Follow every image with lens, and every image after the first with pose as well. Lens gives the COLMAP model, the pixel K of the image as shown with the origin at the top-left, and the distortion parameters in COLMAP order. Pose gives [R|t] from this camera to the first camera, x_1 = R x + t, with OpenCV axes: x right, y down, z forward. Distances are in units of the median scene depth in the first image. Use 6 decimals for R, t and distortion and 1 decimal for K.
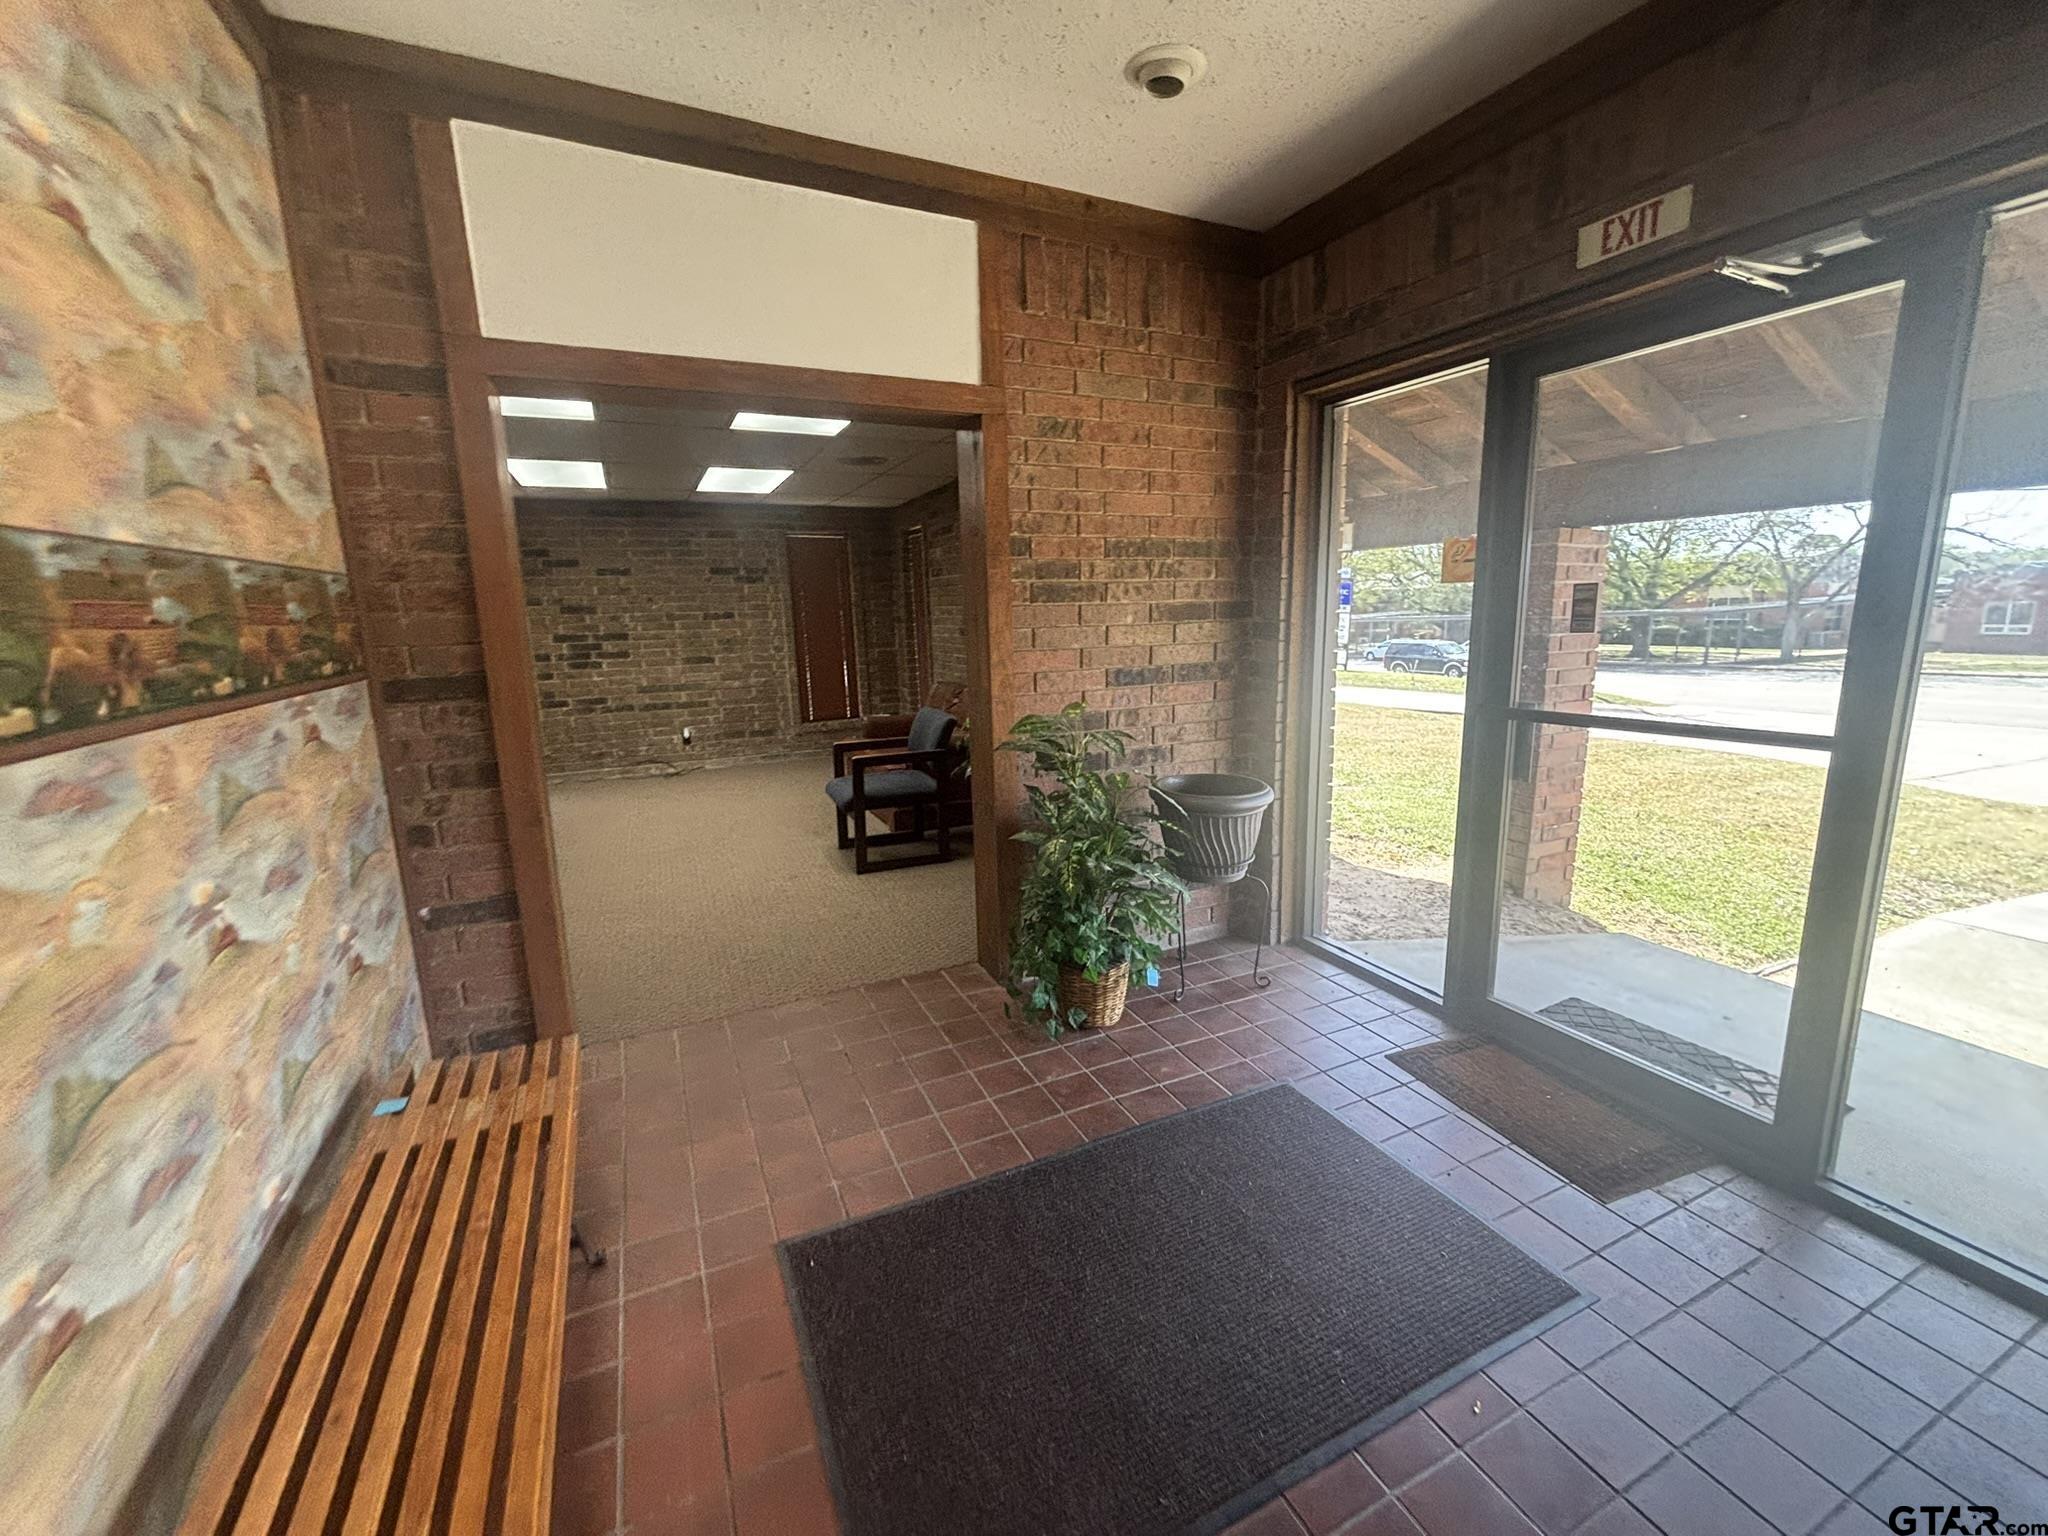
lens RADIAL K [[822.5, 0, 1033.9], [0, 822.5, 772.2], [0, 0, 1]] dist [0.001076, 0.000189]
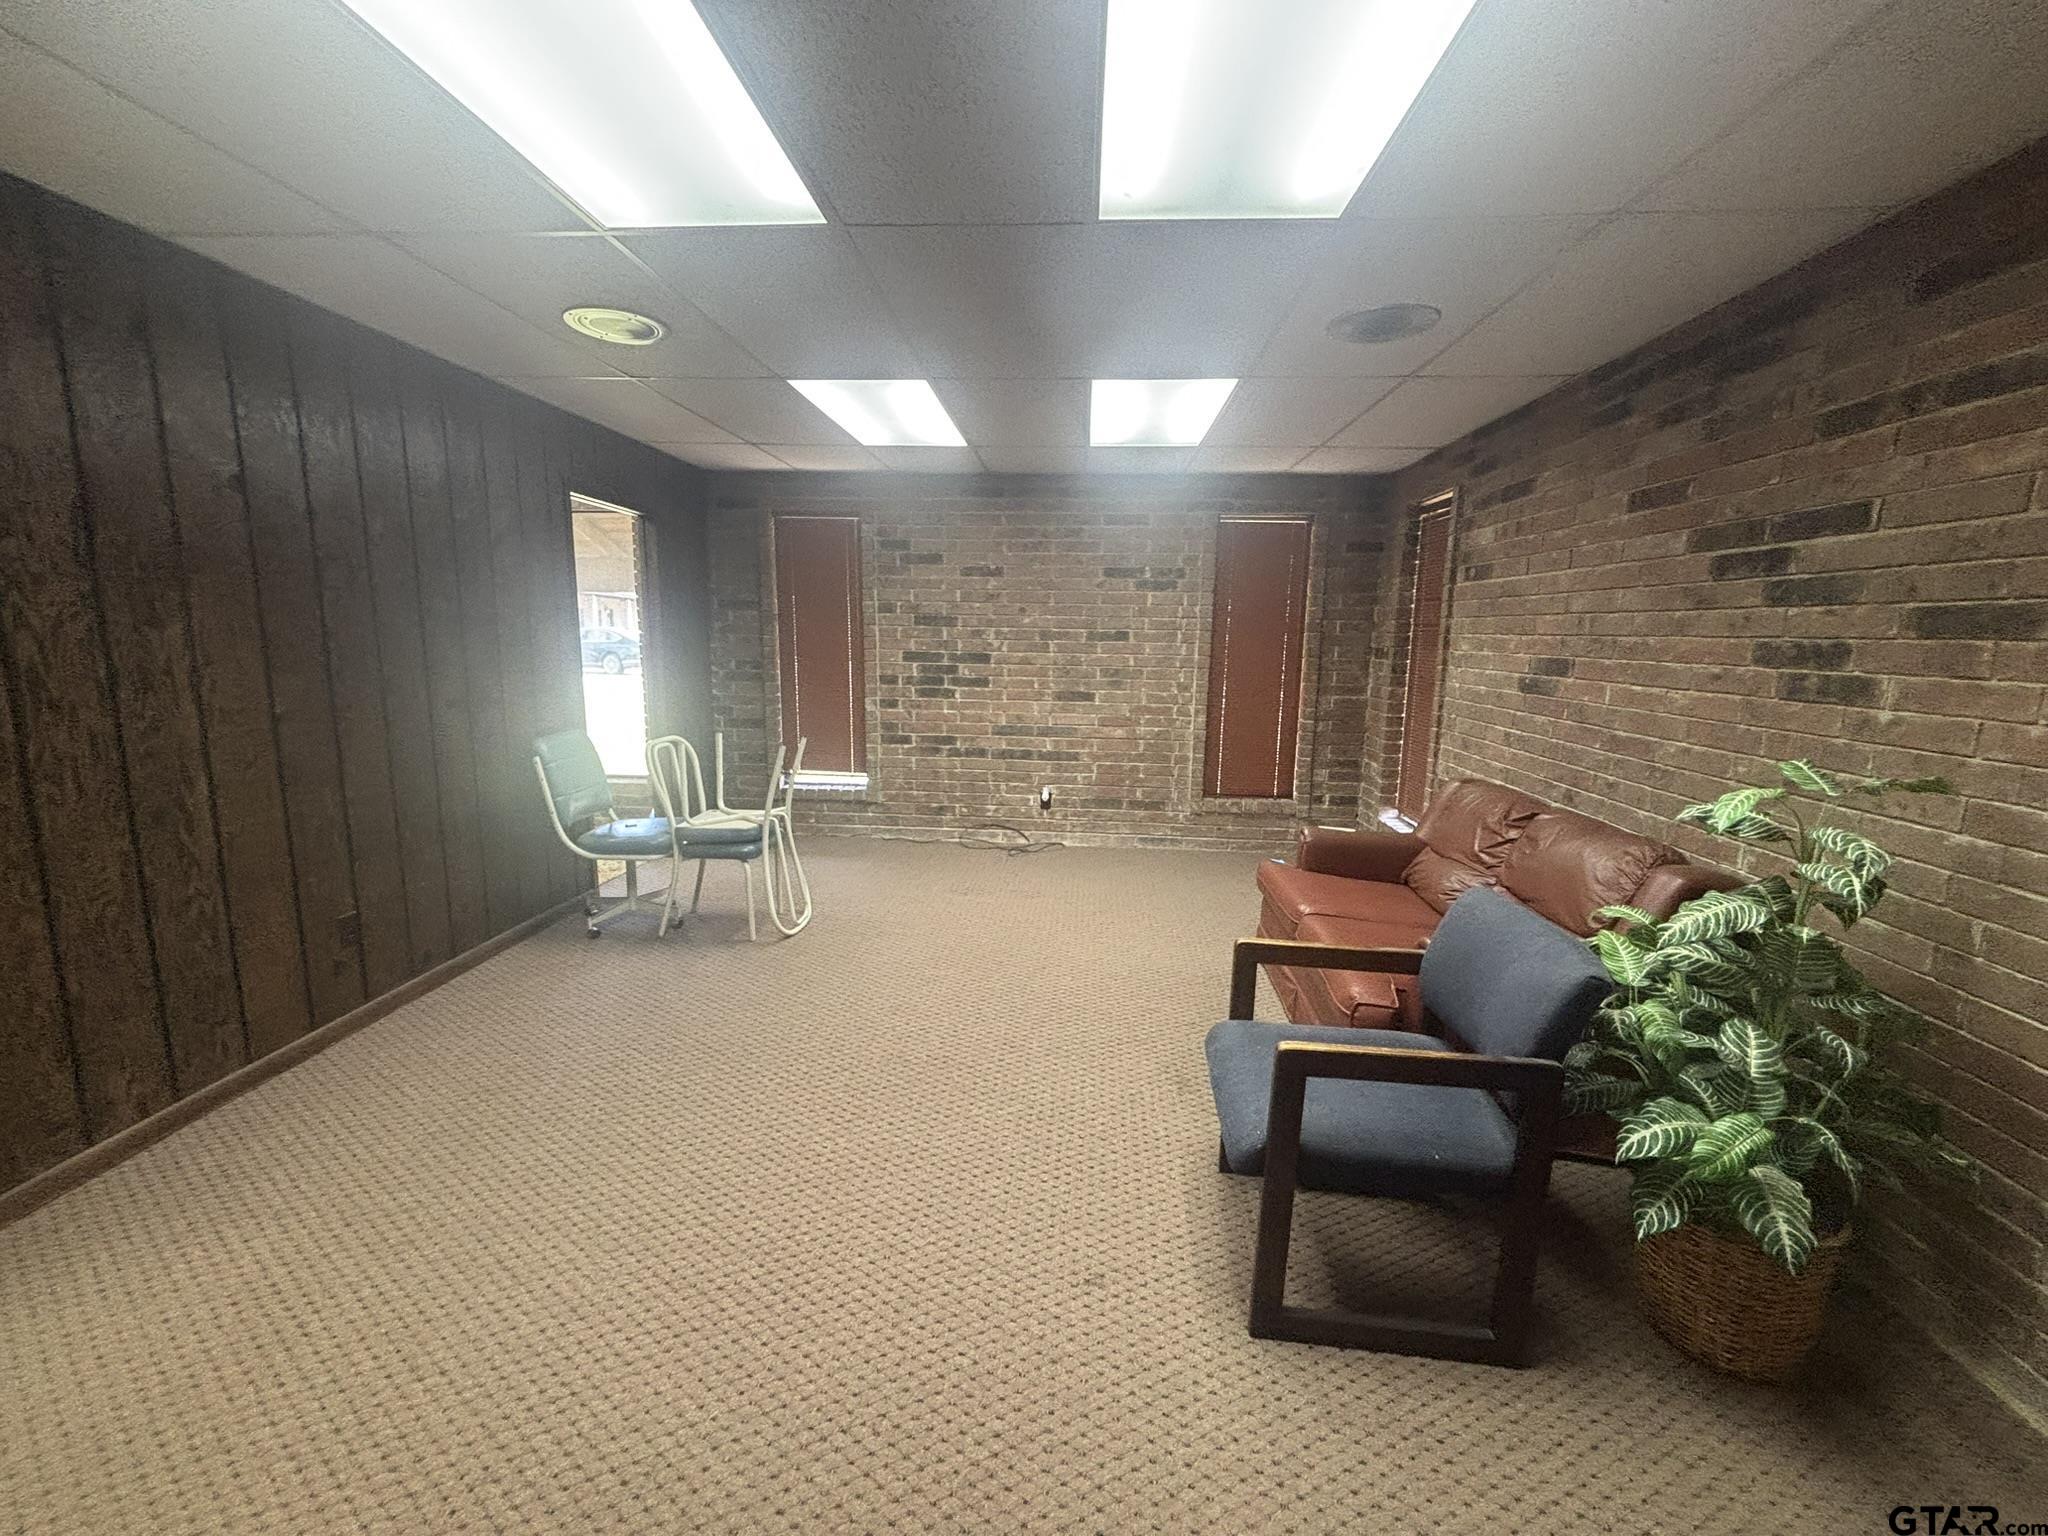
lens RADIAL K [[822.5, 0, 1015.5], [0, 822.5, 777.9], [0, 0, 1]] dist [0.001076, 0.000189]
pose [[0.861780, 0.123743, -0.491957, -0.090165], [-0.135047, 0.990759, 0.012641, -0.068041], [0.488975, 0.055544, 0.870527, 0.357222]]
